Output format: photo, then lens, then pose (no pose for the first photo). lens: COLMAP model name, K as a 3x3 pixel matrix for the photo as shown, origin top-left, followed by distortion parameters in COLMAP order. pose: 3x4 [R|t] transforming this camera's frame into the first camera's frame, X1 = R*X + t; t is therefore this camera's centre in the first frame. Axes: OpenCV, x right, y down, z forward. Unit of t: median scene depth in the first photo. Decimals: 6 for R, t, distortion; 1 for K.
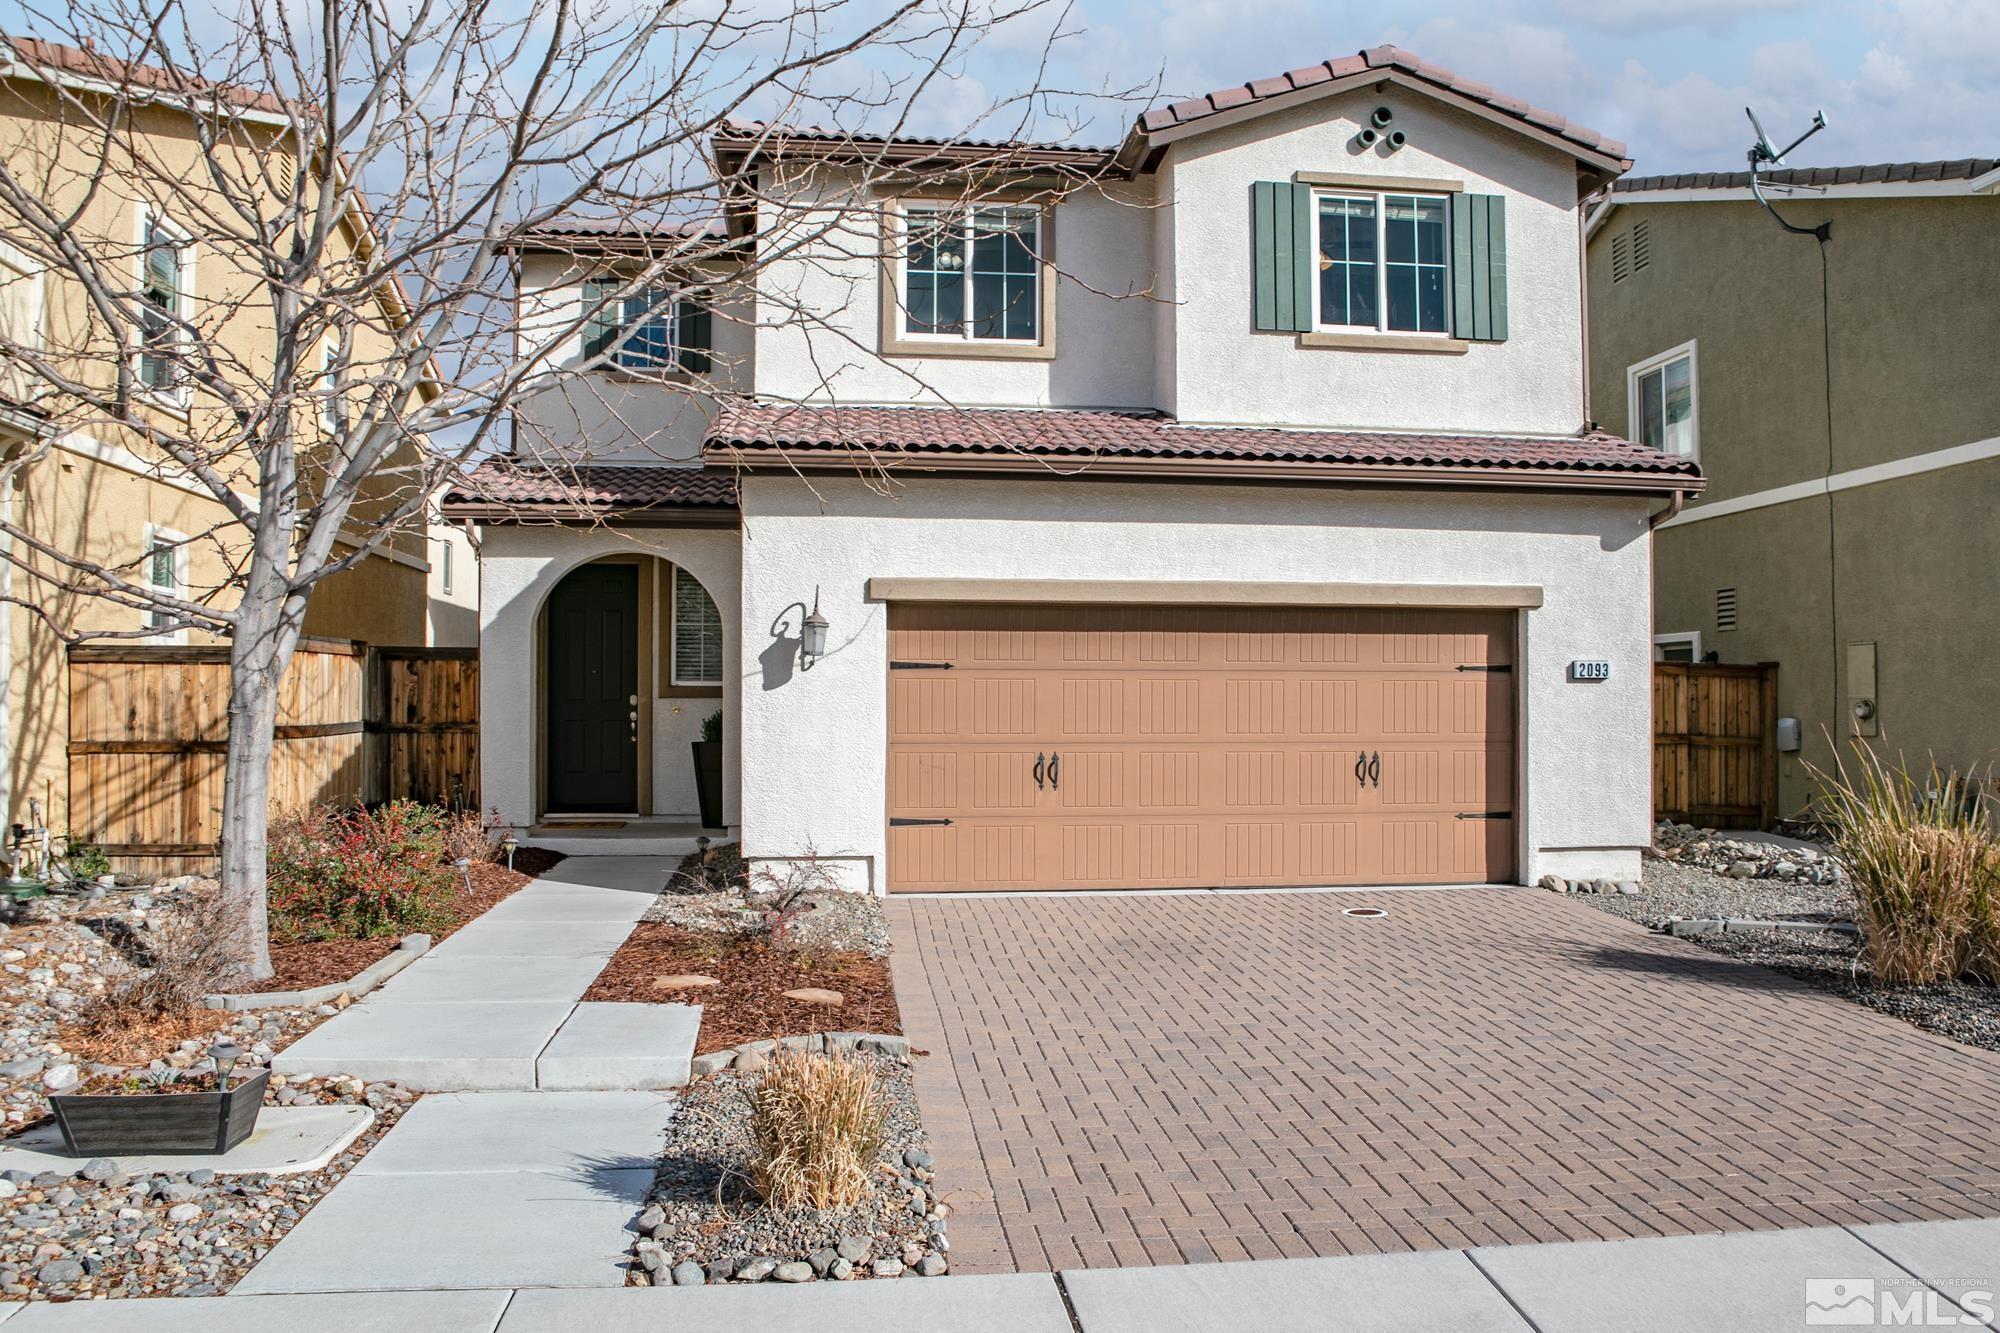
lens RADIAL K [[1517.8, 0, 1010.1], [0, 1517.8, 672.0], [0, 0, 1]] dist [-0.082429, 0.035165]
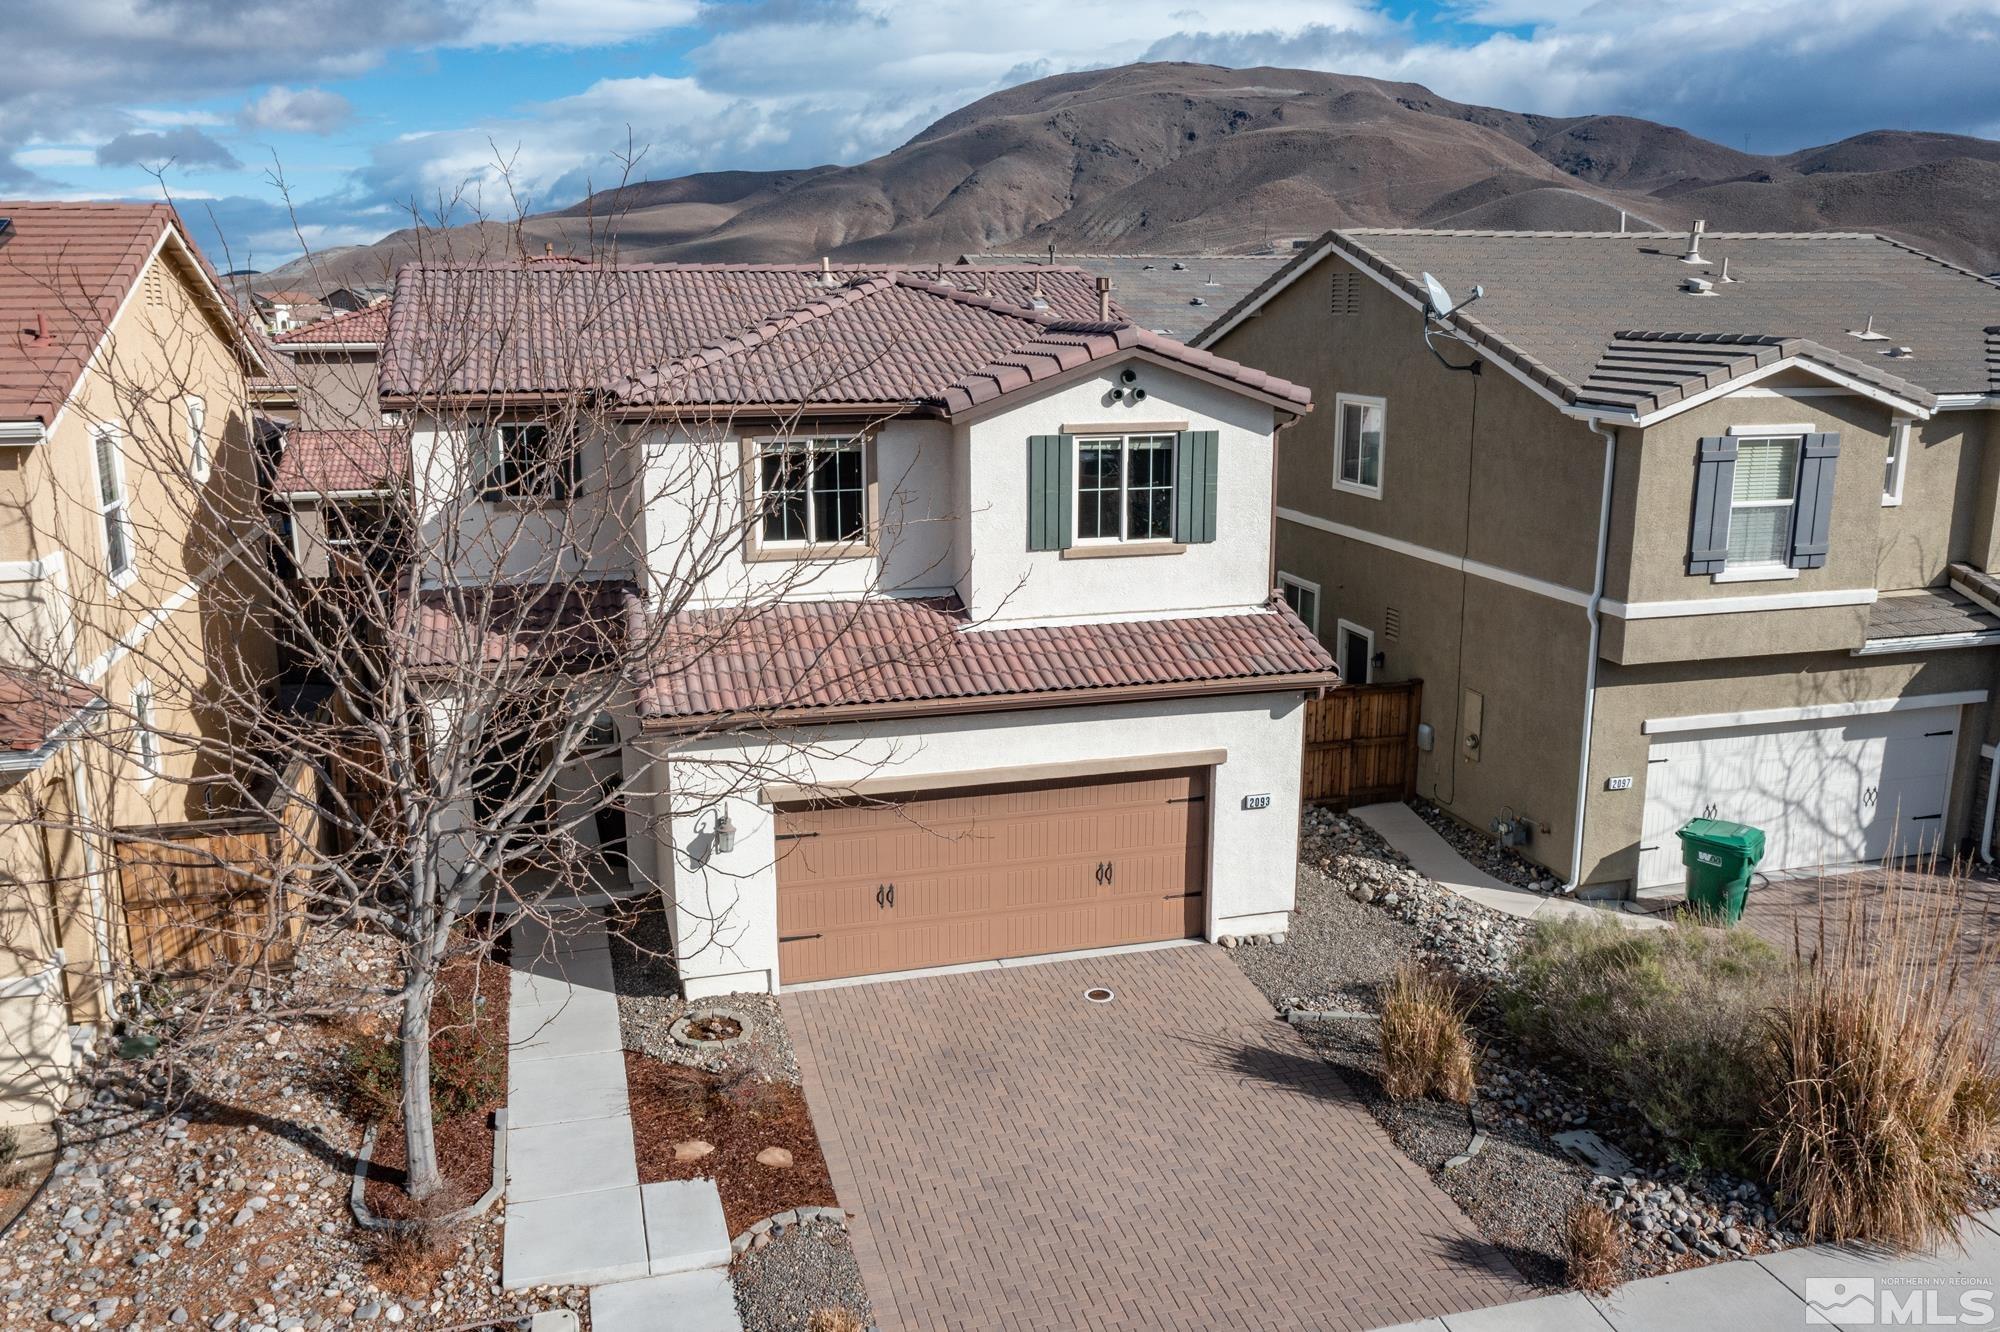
lens RADIAL K [[1657.6, 0, 1018.7], [0, 1657.6, 664.1], [0, 0, 1]] dist [0.001394, -0.012203]
pose [[0.987285, -0.037239, 0.154538, -0.079863], [-0.003149, 0.967399, 0.253237, -0.504158], [-0.158930, -0.250504, 0.954981, -0.435894]]
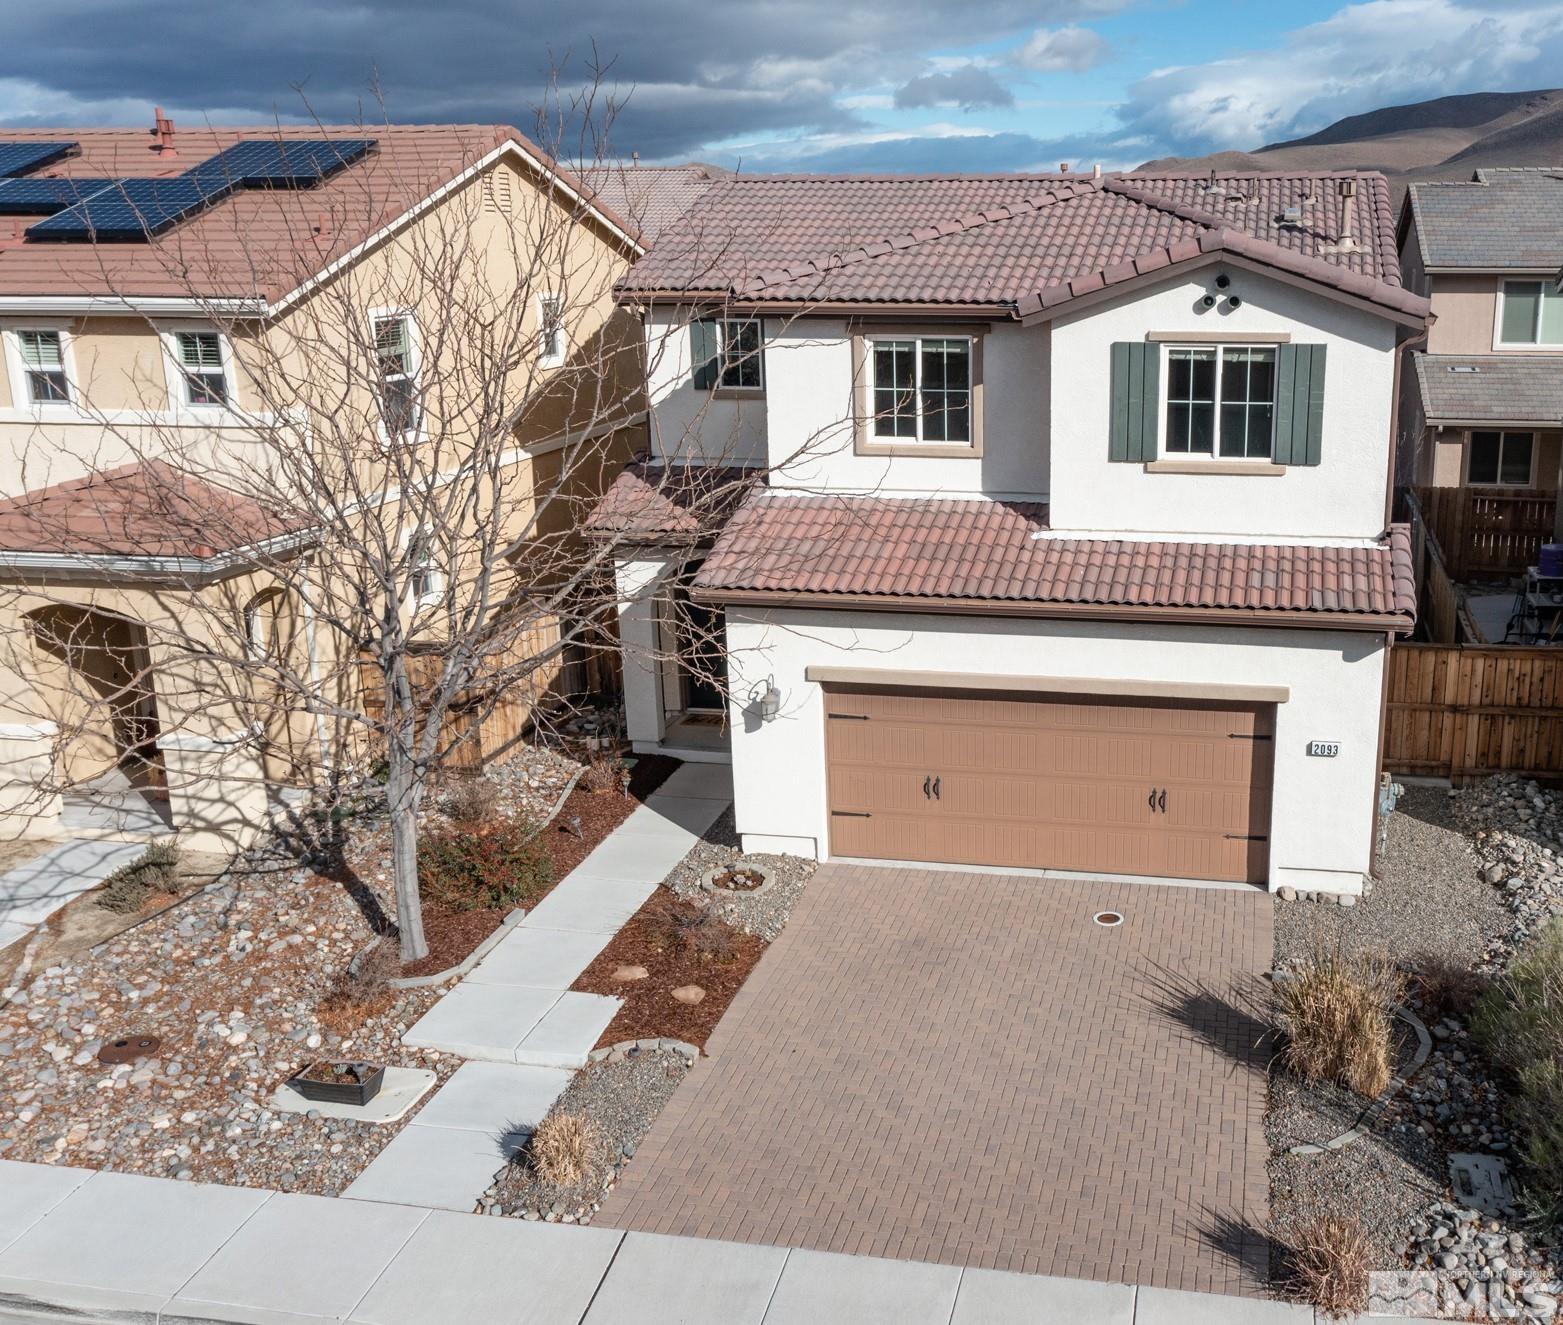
lens RADIAL K [[1656.2, 0, 976.2], [0, 1656.2, 667.6], [0, 0, 1]] dist [-0.001497, 0.000000]
pose [[0.954504, 0.074622, -0.288711, 0.481690], [0.013221, 0.956641, 0.290969, -0.476469], [0.297906, -0.281548, 0.912131, -0.400360]]
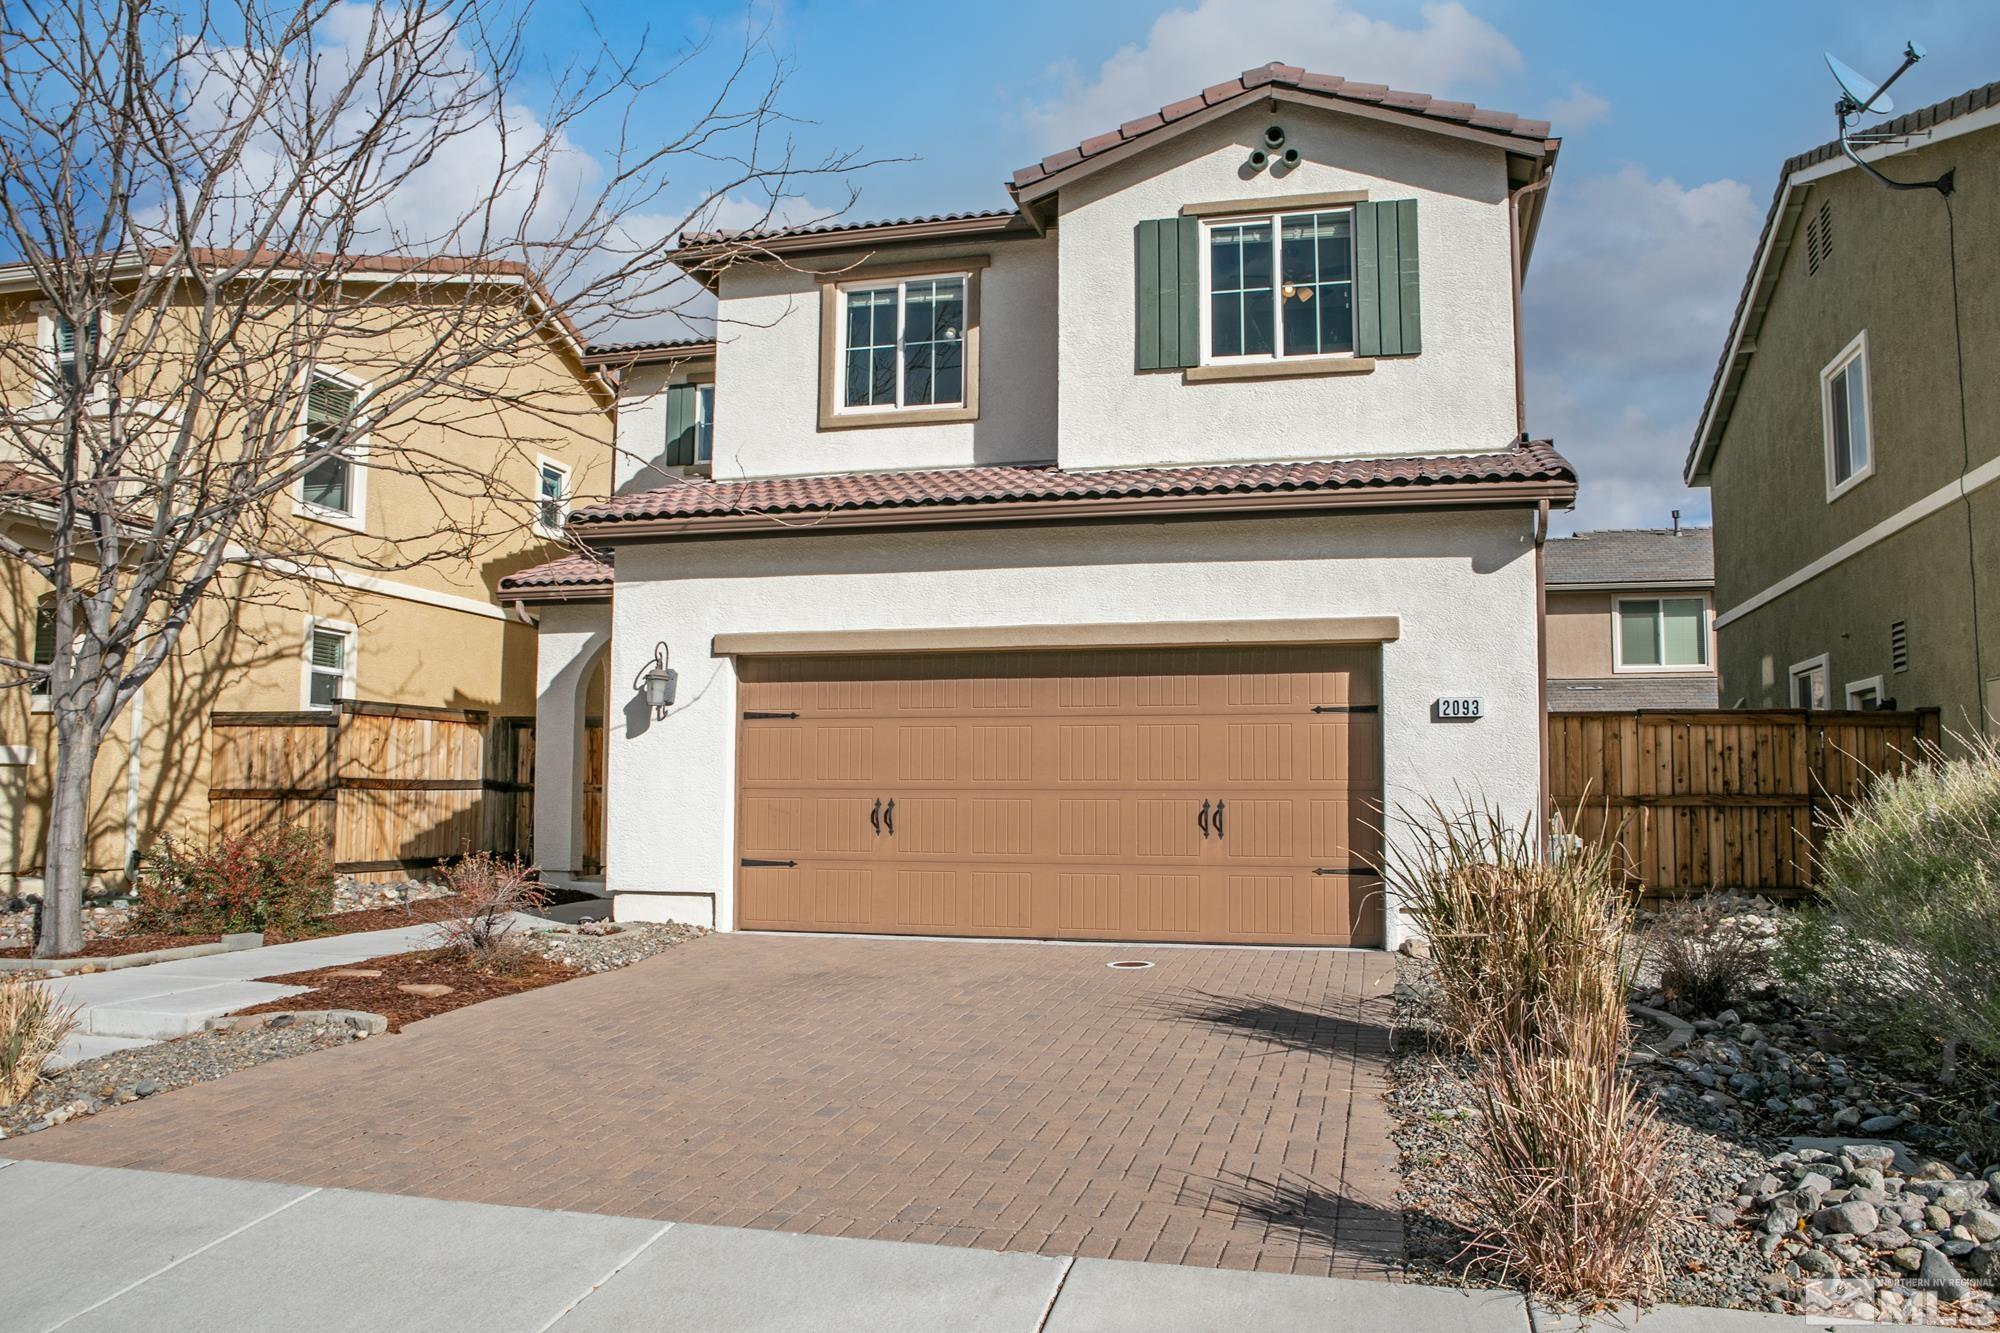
lens RADIAL K [[1536.0, 0, 992.1], [0, 1536.0, 663.8], [0, 0, 1]] dist [-0.081787, 0.043732]
pose [[0.928522, -0.030336, -0.370035, 0.437929], [0.004519, 0.997506, -0.070437, 0.032748], [0.371249, 0.063730, 0.926344, 0.057570]]
